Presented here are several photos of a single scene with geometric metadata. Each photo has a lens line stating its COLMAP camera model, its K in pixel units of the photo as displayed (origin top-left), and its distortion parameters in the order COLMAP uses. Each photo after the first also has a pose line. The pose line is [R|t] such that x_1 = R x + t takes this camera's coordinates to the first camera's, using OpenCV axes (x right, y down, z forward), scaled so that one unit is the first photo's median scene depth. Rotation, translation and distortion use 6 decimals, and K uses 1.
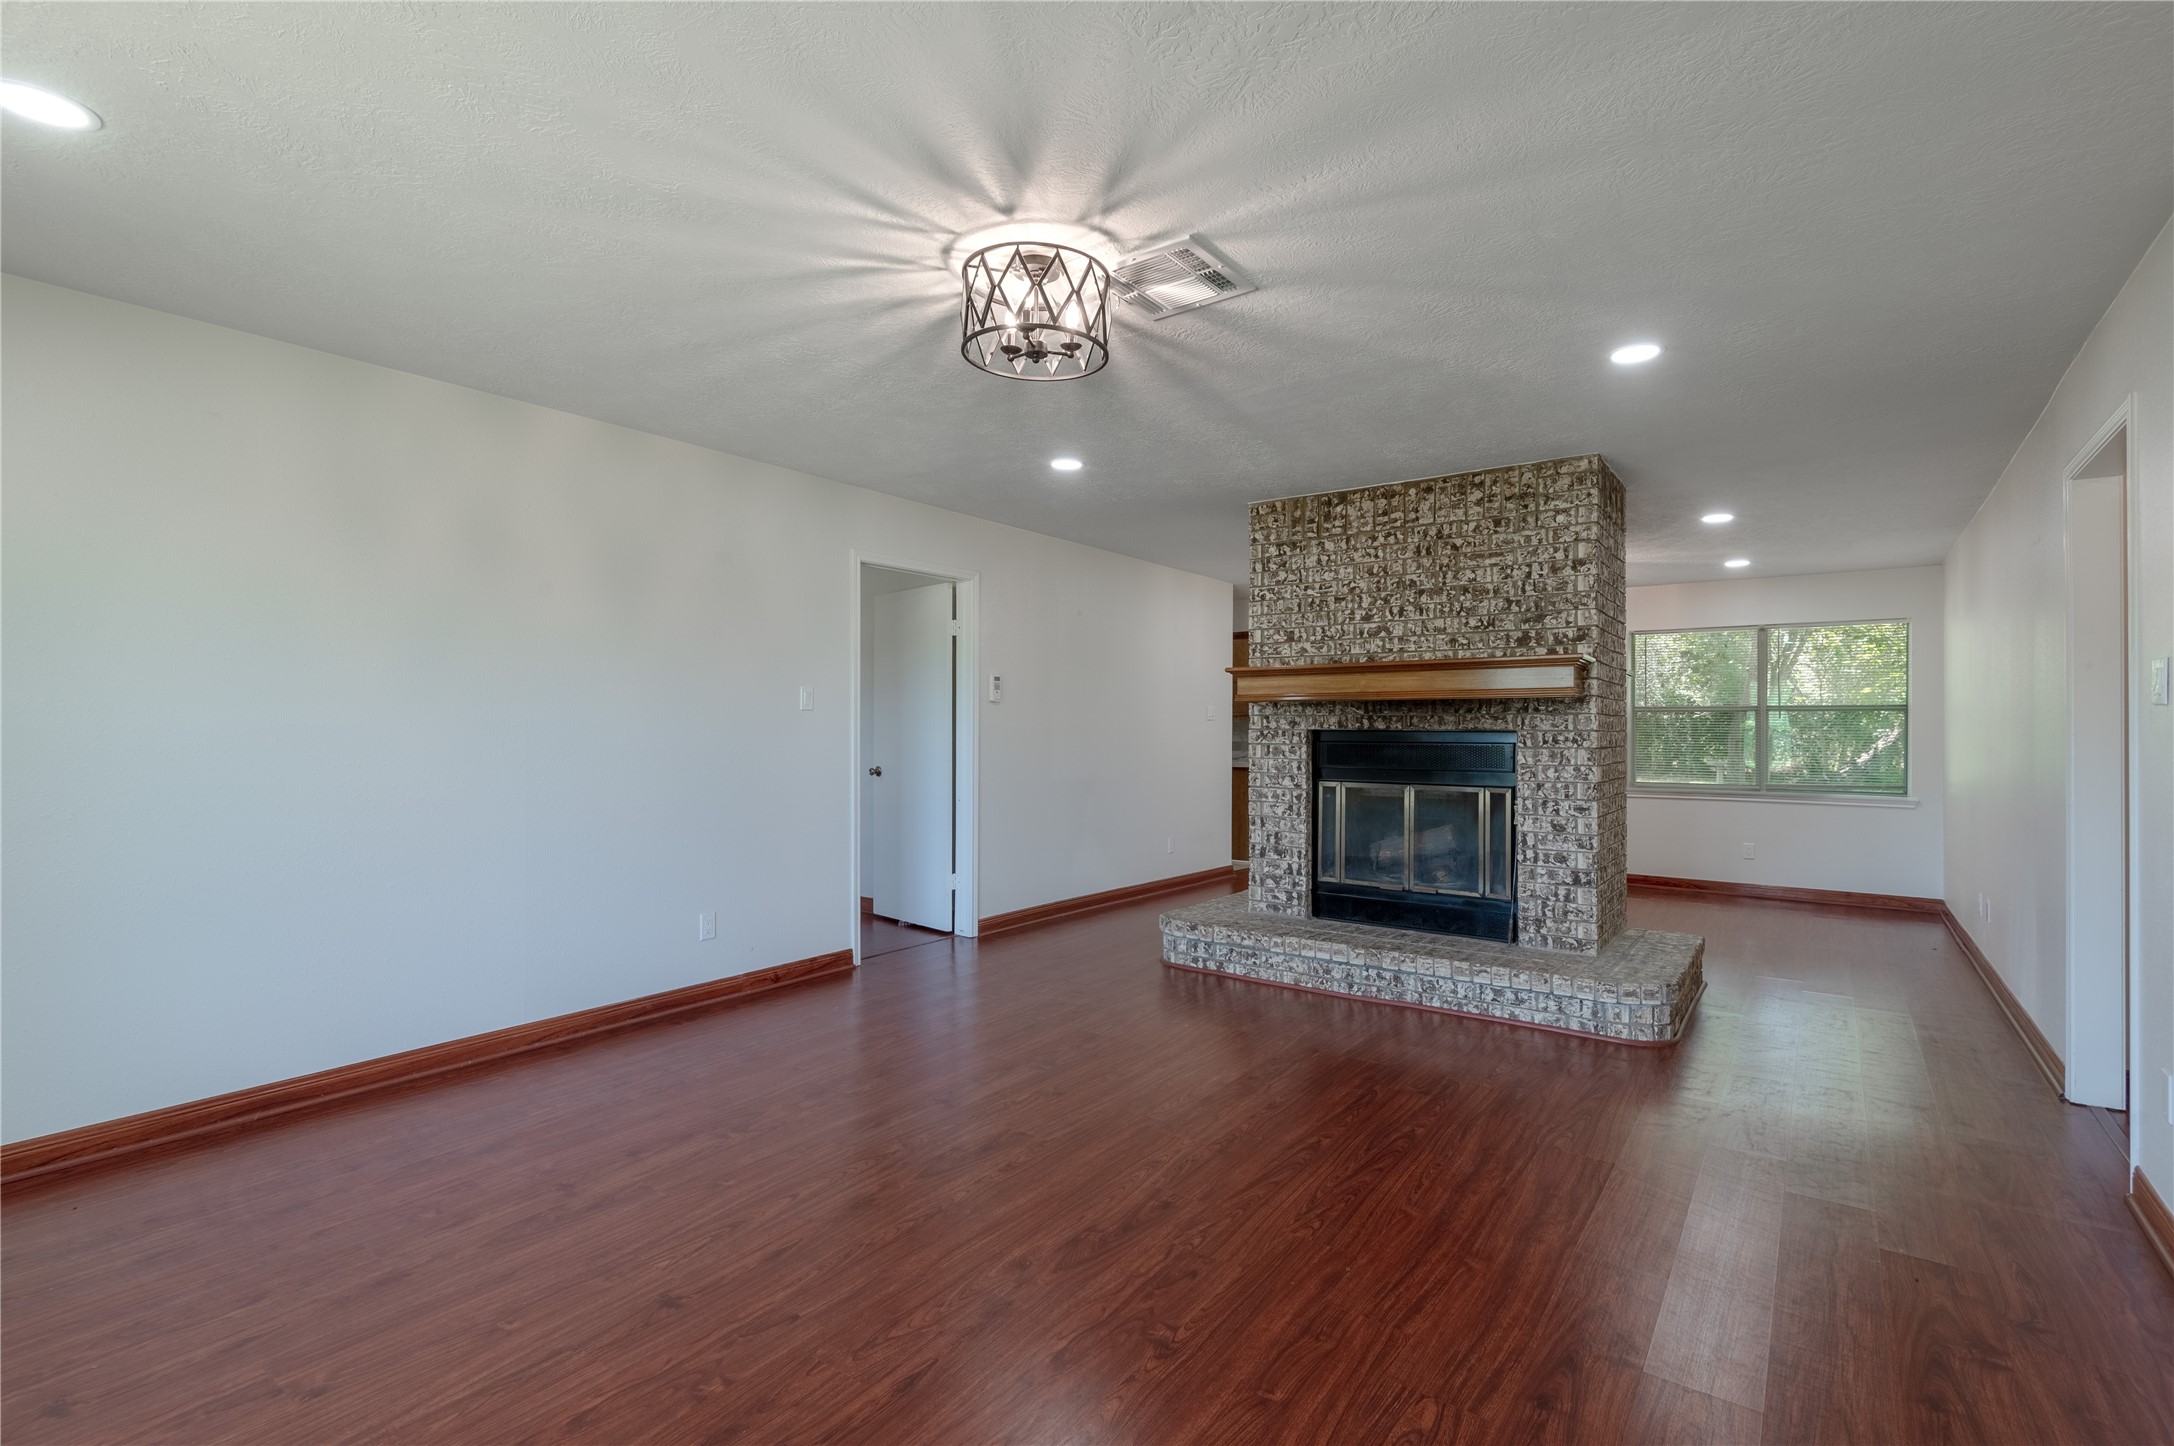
lens RADIAL K [[1003.1, 0, 1081.7], [0, 1003.1, 722.8], [0, 0, 1]] dist [0.028461, -0.000594]
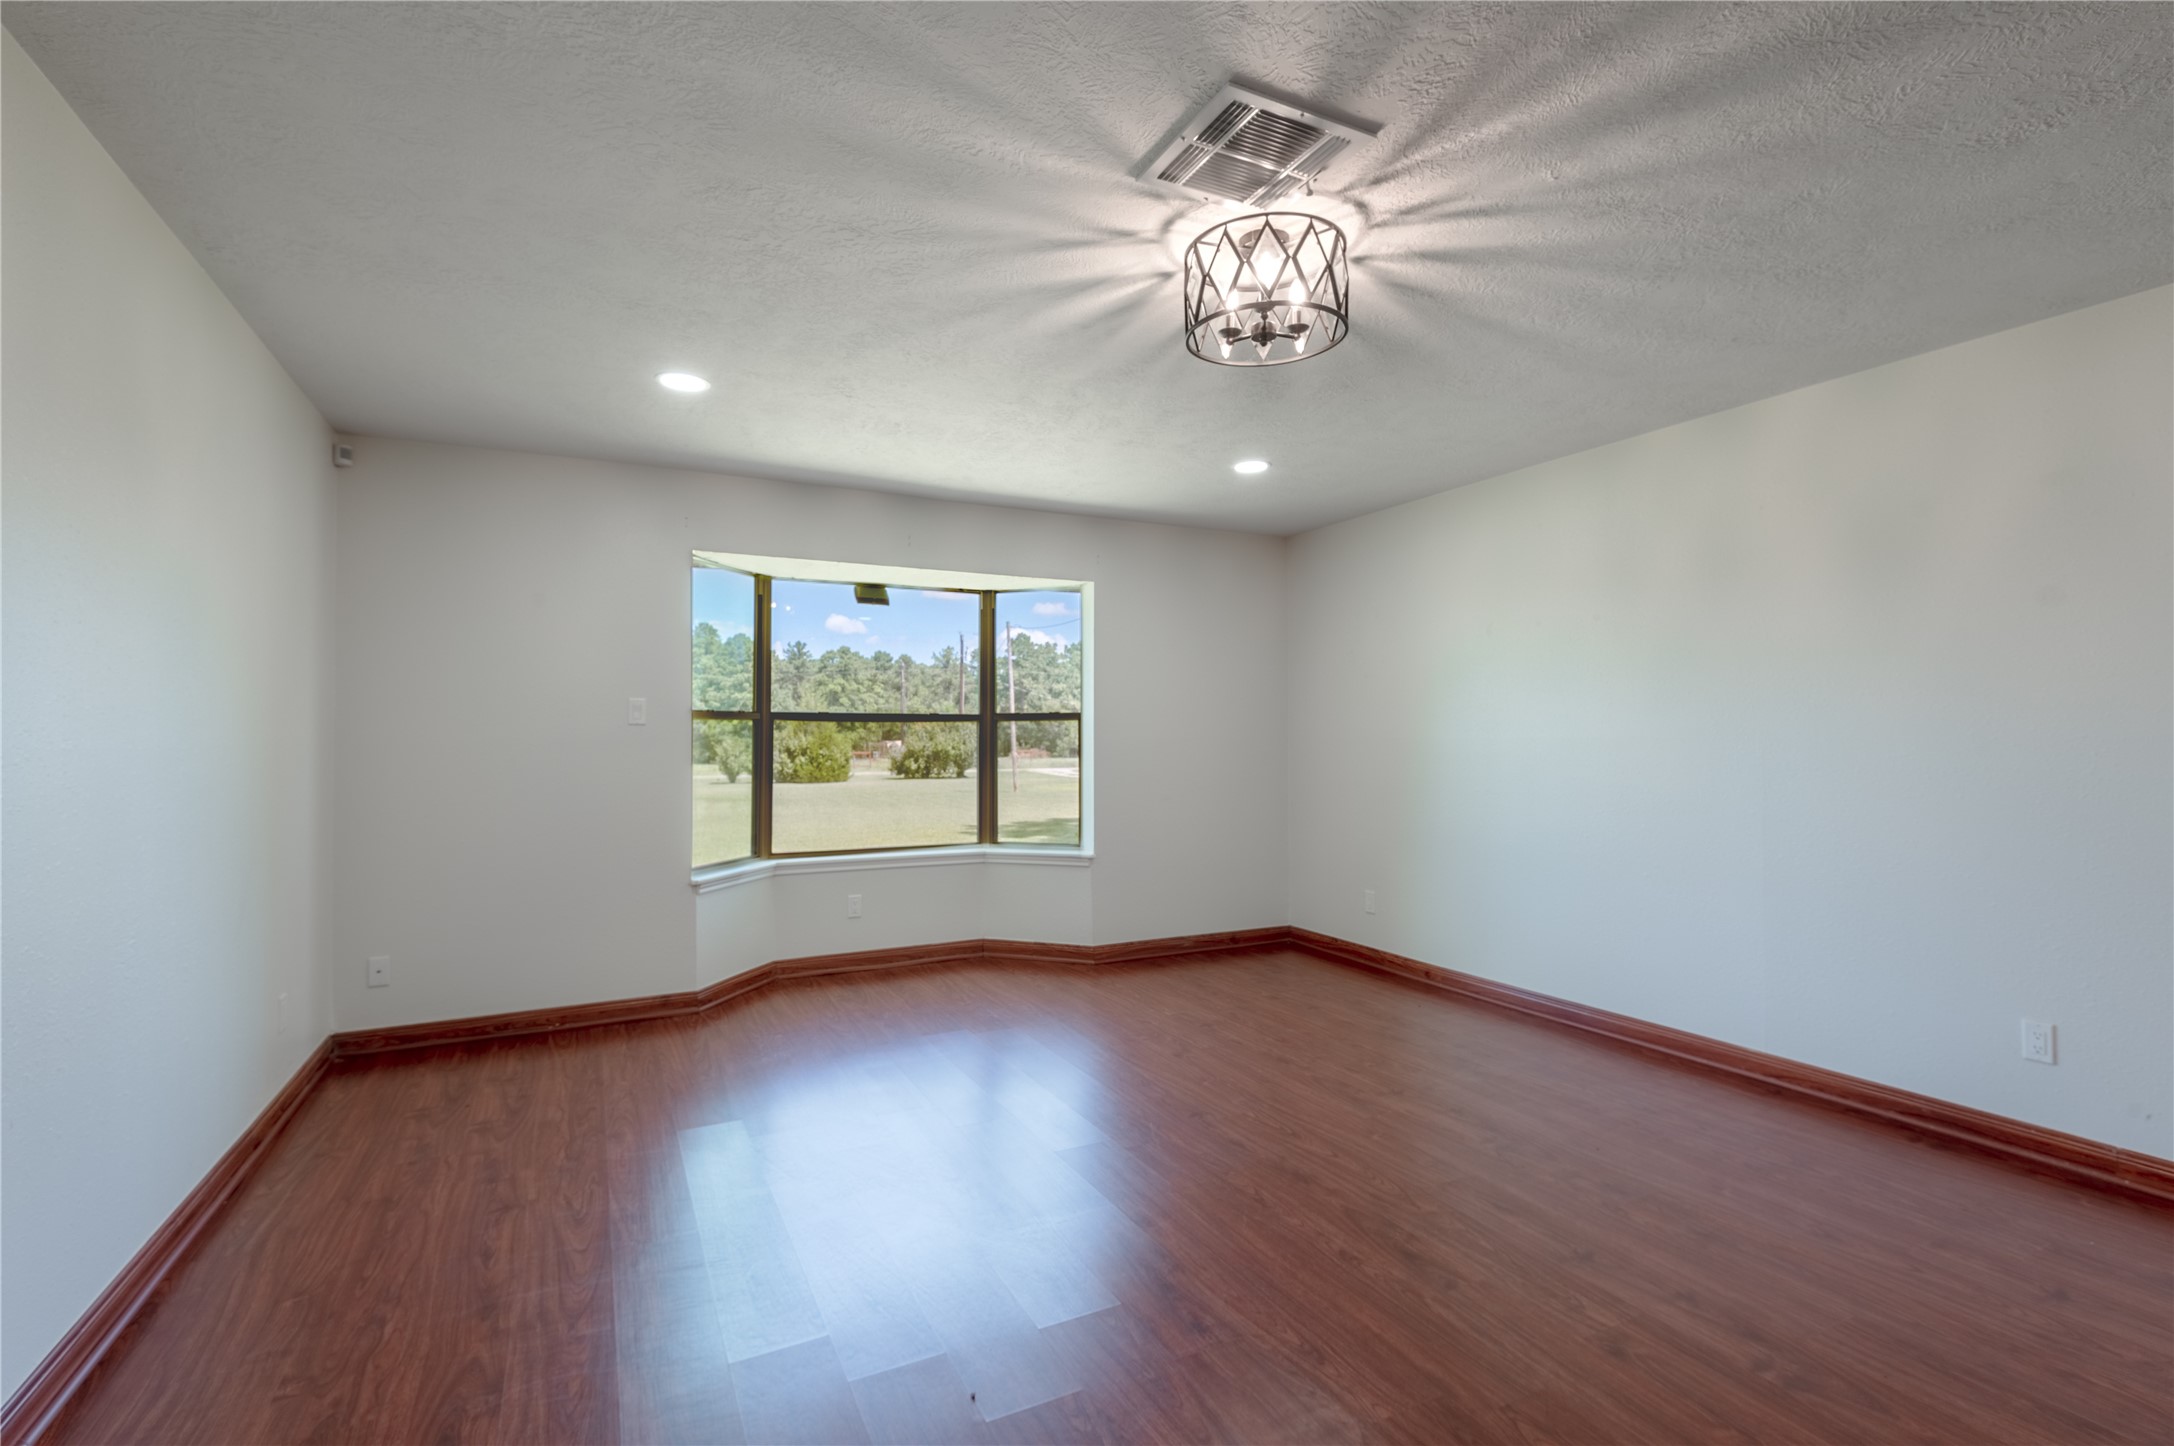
lens RADIAL K [[981.3, 0, 1087.0], [0, 981.3, 723.0], [0, 0, 1]] dist [-0.000668, -0.000176]
pose [[-0.450200, -0.011511, -0.892854, 0.450003], [0.005009, 0.999869, -0.015416, -0.000001], [0.892914, -0.011412, -0.450083, 0.684984]]
